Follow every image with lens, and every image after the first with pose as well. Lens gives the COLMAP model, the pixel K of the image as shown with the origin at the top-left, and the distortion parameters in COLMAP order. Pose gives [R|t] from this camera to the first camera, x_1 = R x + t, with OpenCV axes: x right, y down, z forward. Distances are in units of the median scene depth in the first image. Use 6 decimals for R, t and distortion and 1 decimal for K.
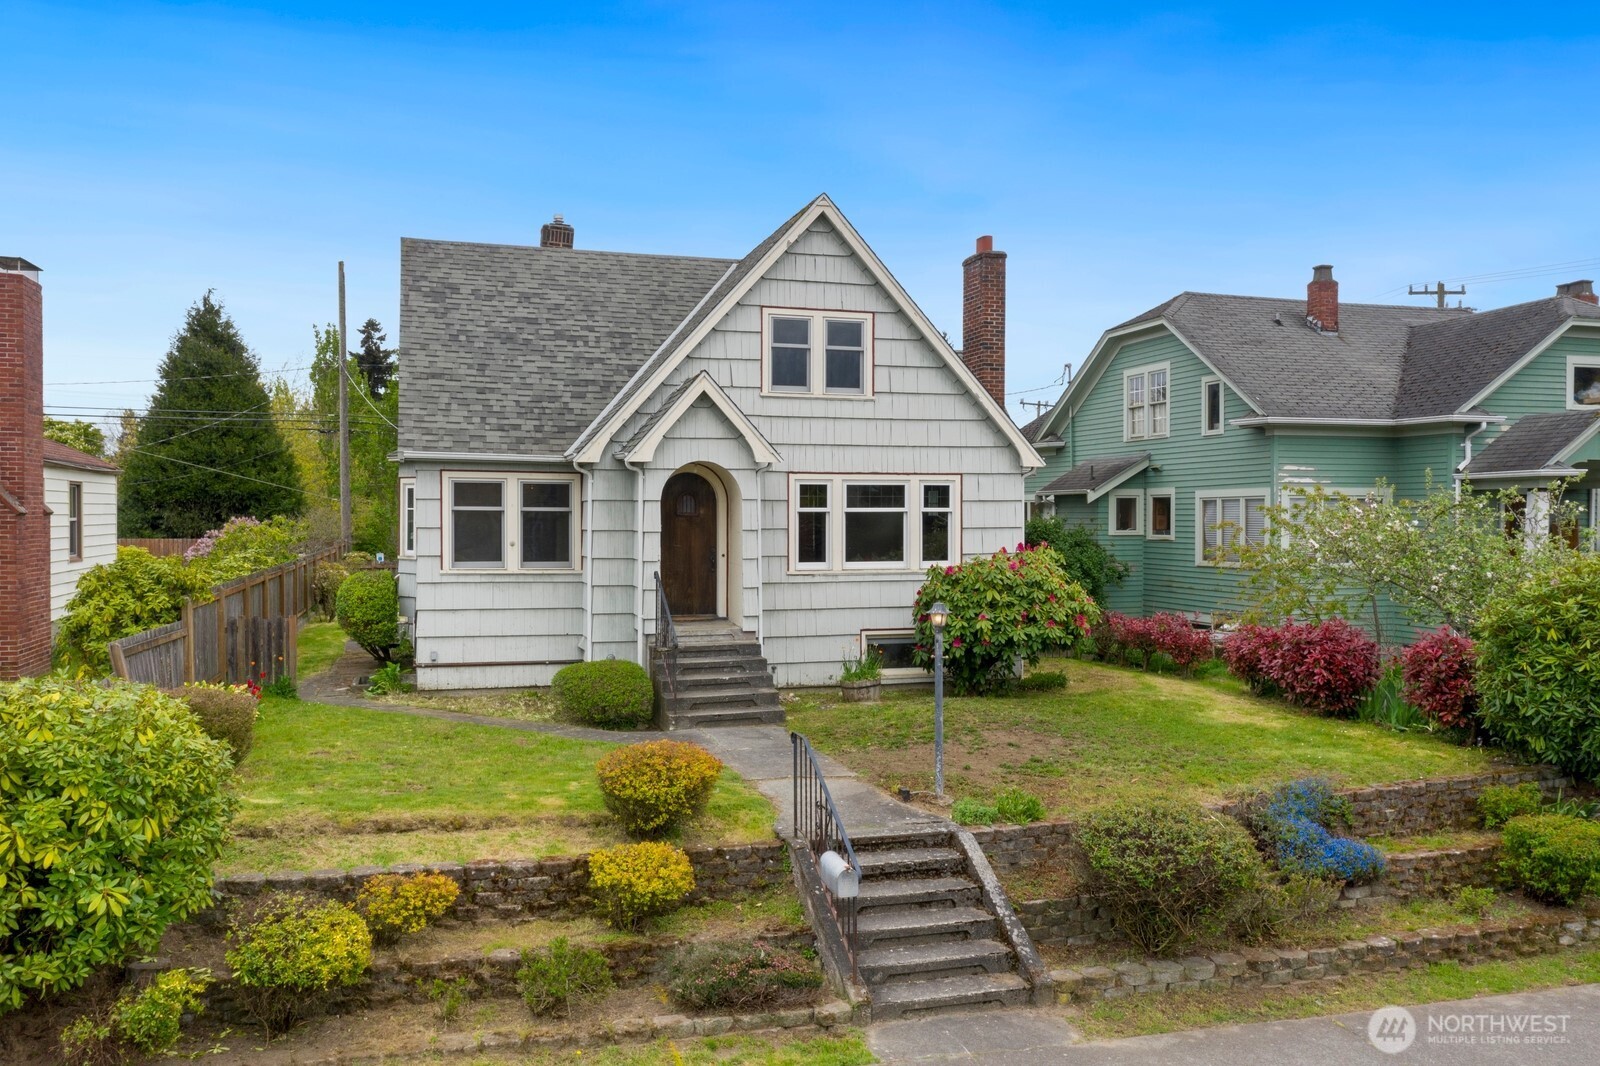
lens RADIAL K [[1262.9, 0, 800.0], [0, 1262.9, 533.0], [0, 0, 1]] dist [-0.016157, 0.010574]
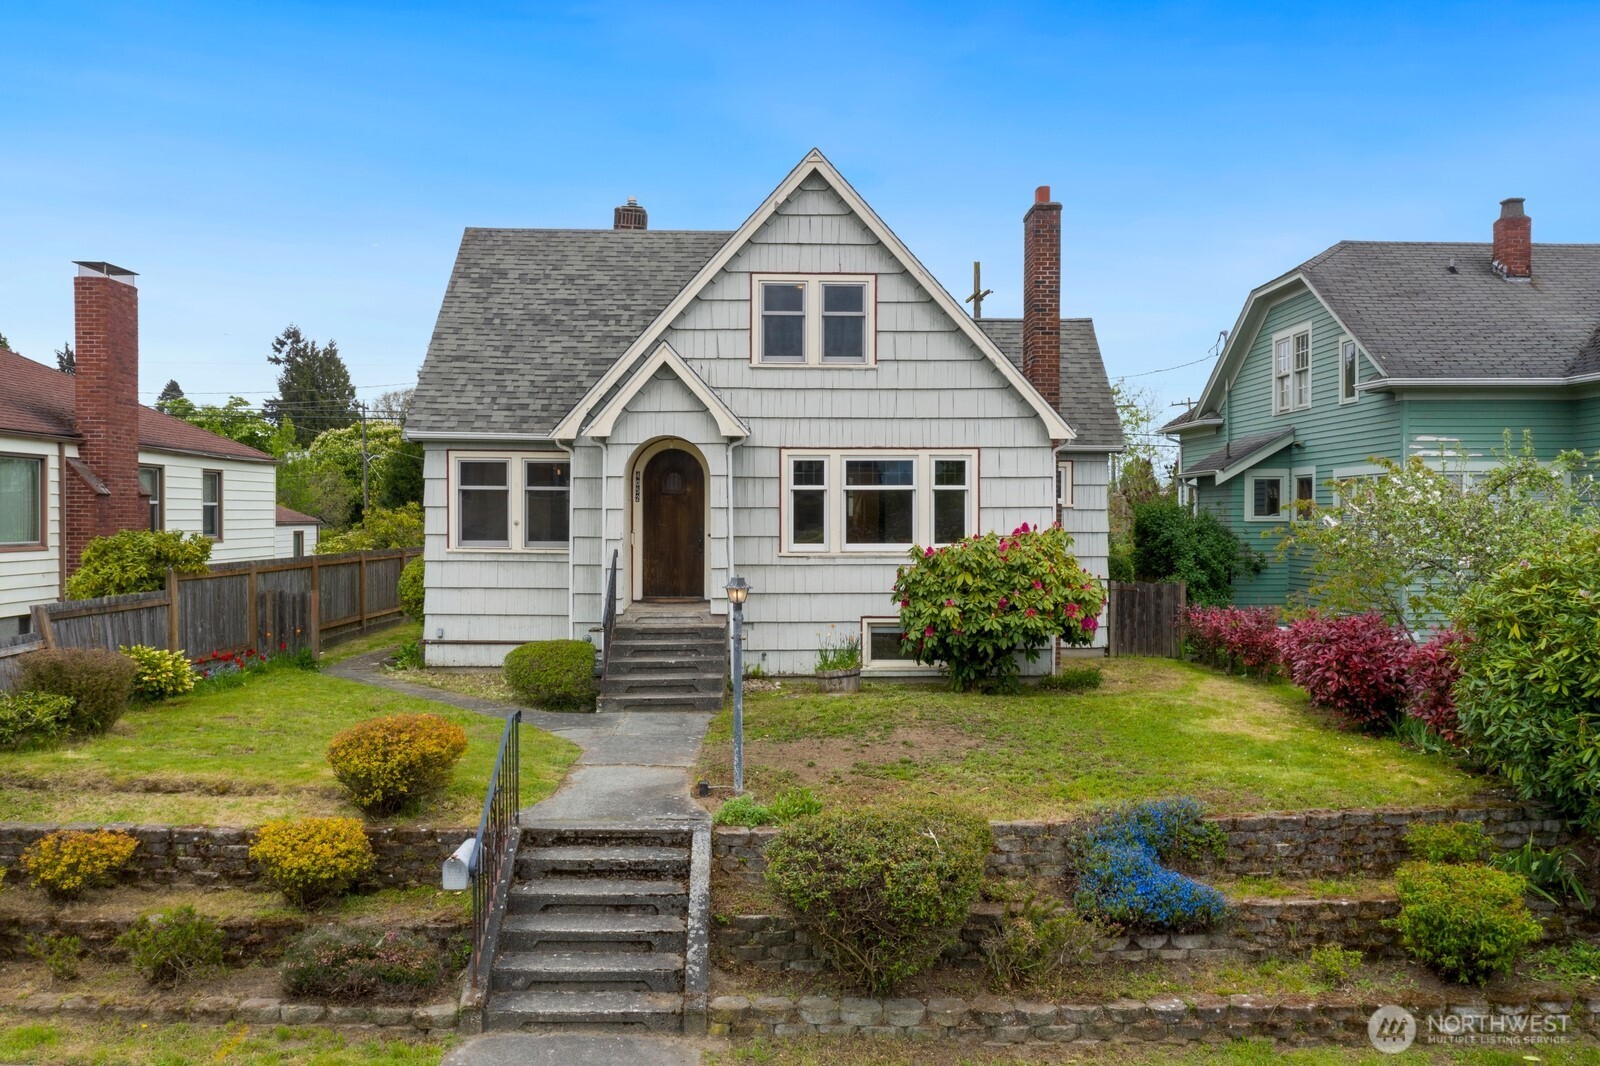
lens RADIAL K [[1262.9, 0, 800.0], [0, 1262.9, 533.0], [0, 0, 1]] dist [-0.016157, 0.010574]
pose [[0.962880, 0.004063, -0.269898, 0.275885], [-0.004292, 0.999991, -0.000259, 0.016826], [0.269894, 0.001408, 0.962889, 0.103211]]
